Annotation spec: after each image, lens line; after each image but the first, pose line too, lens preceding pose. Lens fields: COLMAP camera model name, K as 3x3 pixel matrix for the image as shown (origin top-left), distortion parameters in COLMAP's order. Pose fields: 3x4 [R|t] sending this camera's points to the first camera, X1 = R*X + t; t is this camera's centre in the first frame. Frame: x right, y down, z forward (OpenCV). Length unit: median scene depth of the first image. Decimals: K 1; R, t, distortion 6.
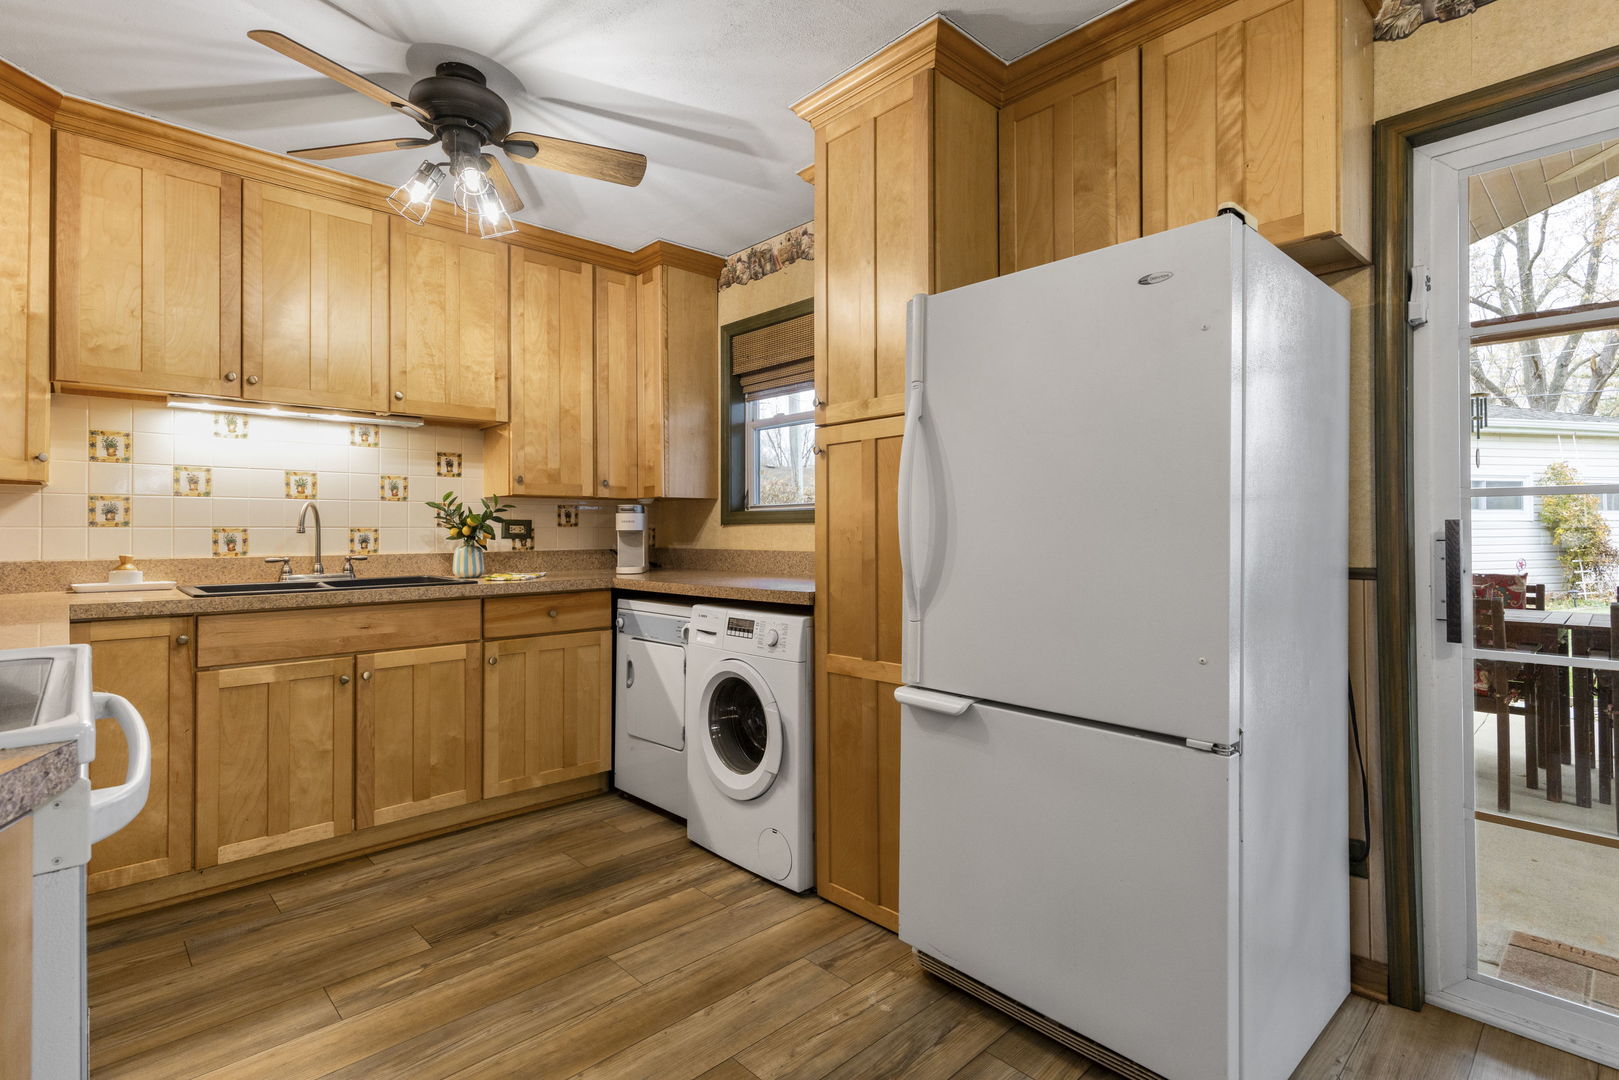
lens RADIAL K [[793.7, 0, 801.7], [0, 793.7, 530.3], [0, 0, 1]] dist [0.003116, 0.000024]
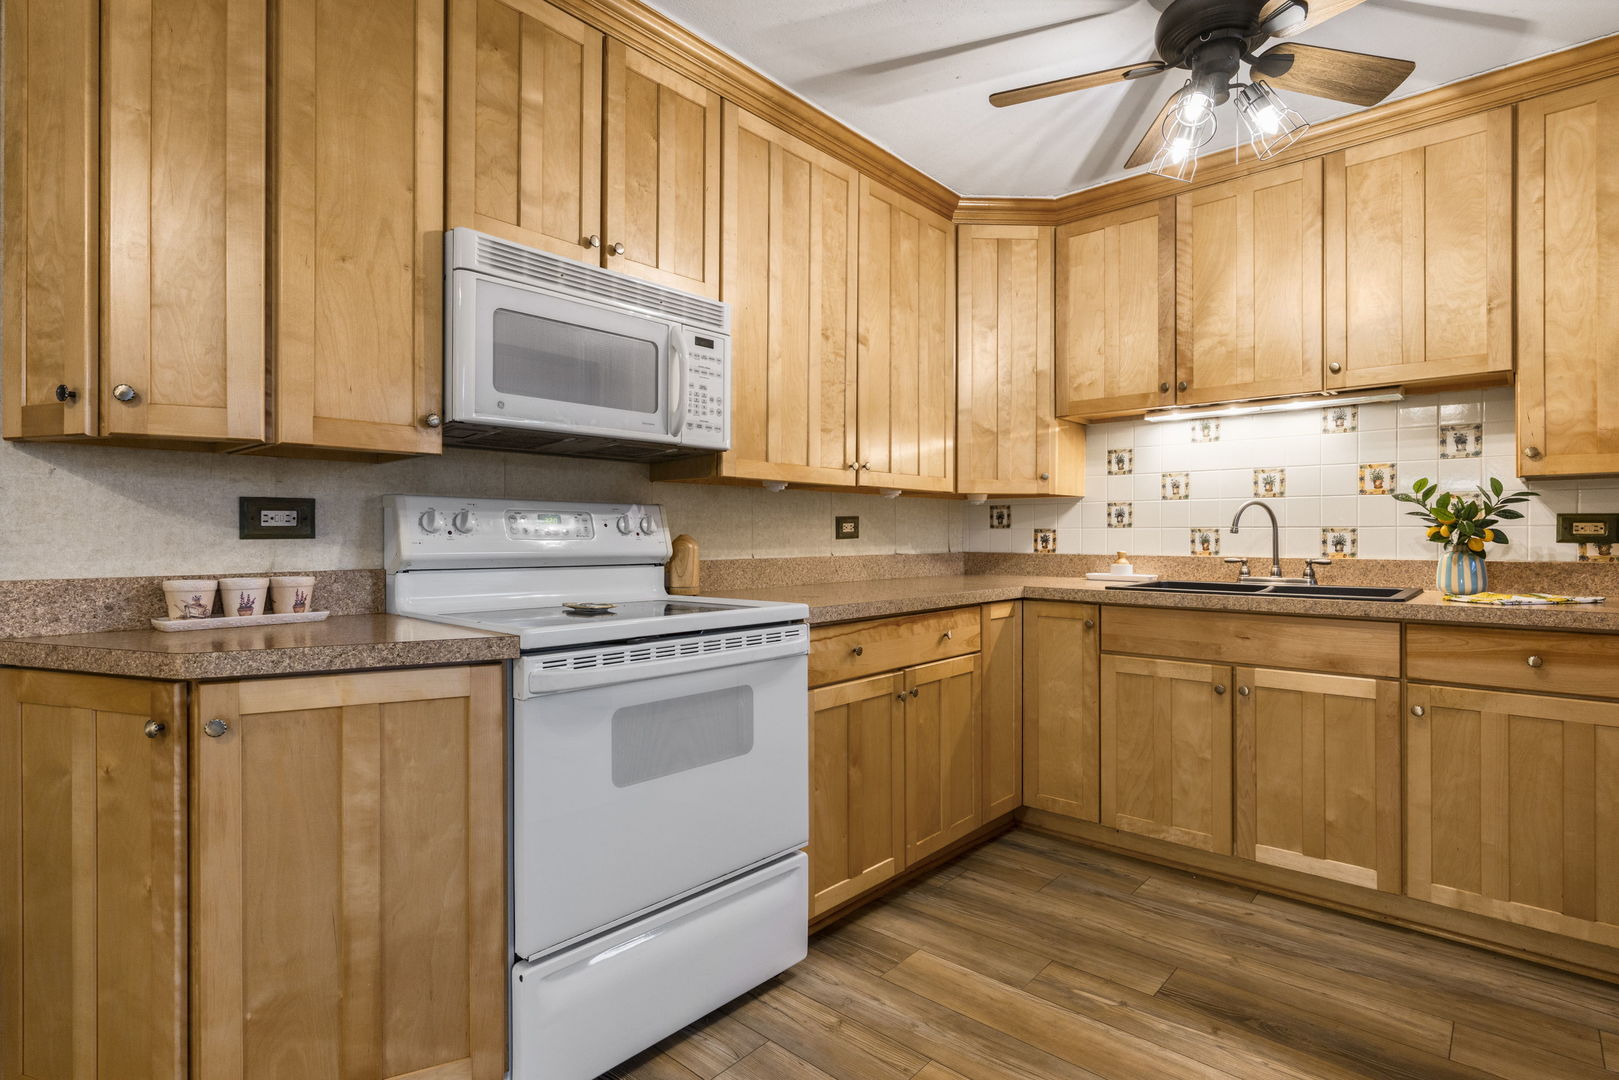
lens RADIAL K [[793.7, 0, 801.9], [0, 793.7, 538.0], [0, 0, 1]] dist [0.003116, 0.000024]
pose [[0.087961, 0.009875, -0.996075, 0.298609], [0.002696, 0.999945, 0.010151, -0.002146], [0.996120, -0.003578, 0.087930, 0.403364]]
